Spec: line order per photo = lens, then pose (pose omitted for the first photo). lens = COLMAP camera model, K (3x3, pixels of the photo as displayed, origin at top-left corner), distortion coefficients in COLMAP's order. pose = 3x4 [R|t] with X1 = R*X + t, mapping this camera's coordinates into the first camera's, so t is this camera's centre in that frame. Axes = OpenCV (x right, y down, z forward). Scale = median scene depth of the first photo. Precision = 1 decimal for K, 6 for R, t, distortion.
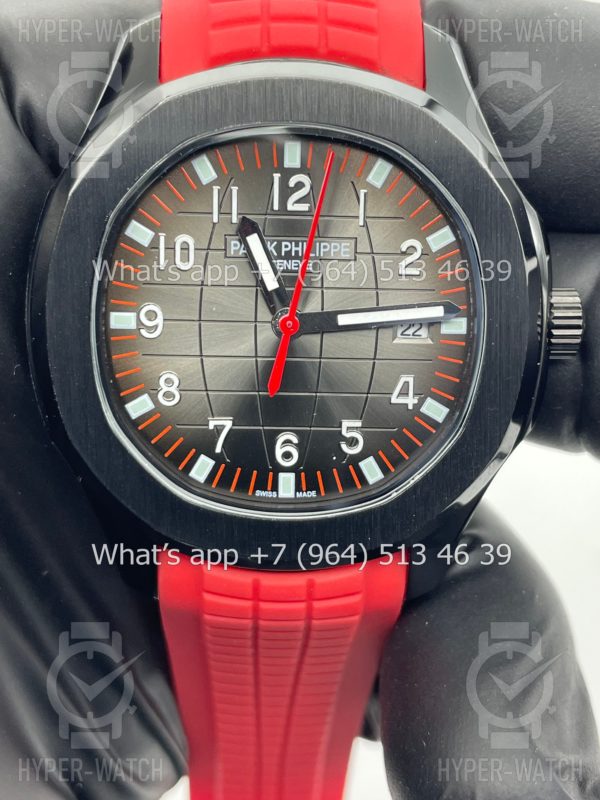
lens RADIAL K [[1286.2, 0, 294.9], [0, 1286.2, 396.2], [0, 0, 1]] dist [0.013485, 0.000000]
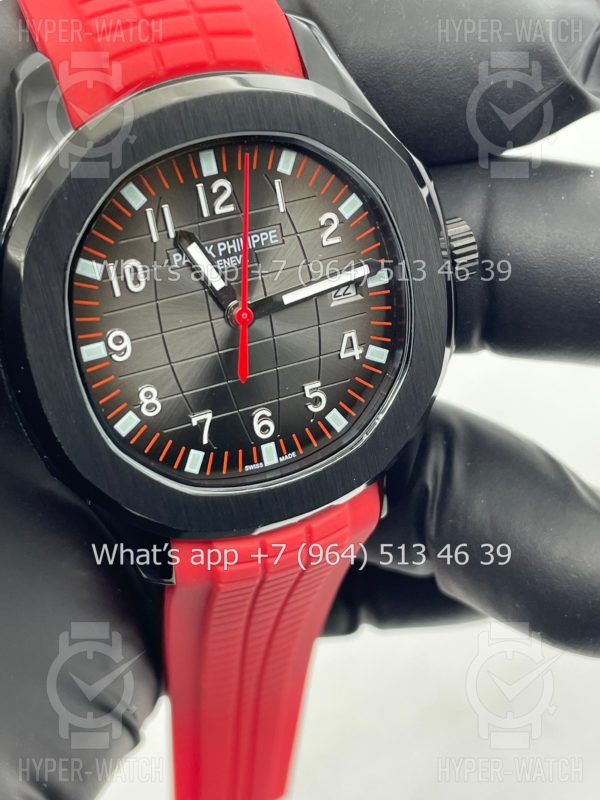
lens RADIAL K [[1286.2, 0, 303.6], [0, 1286.2, 399.5], [0, 0, 1]] dist [0.013485, 0.000000]
pose [[0.933465, -0.271729, 0.234110, -0.230840], [0.243387, 0.959326, 0.143022, -0.130432], [-0.263451, -0.076527, 0.961633, -0.075825]]
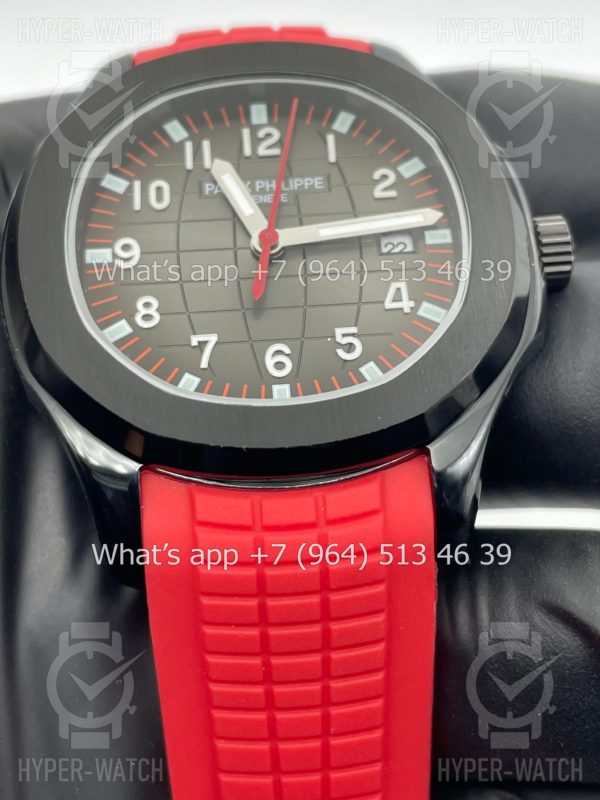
lens RADIAL K [[1286.2, 0, 302.5], [0, 1286.2, 405.2], [0, 0, 1]] dist [0.013485, 0.000000]
pose [[0.995231, -0.091198, 0.034603, -0.024234], [0.094330, 0.809566, -0.579400, 0.604537], [0.024827, 0.579901, 0.814308, 0.279943]]
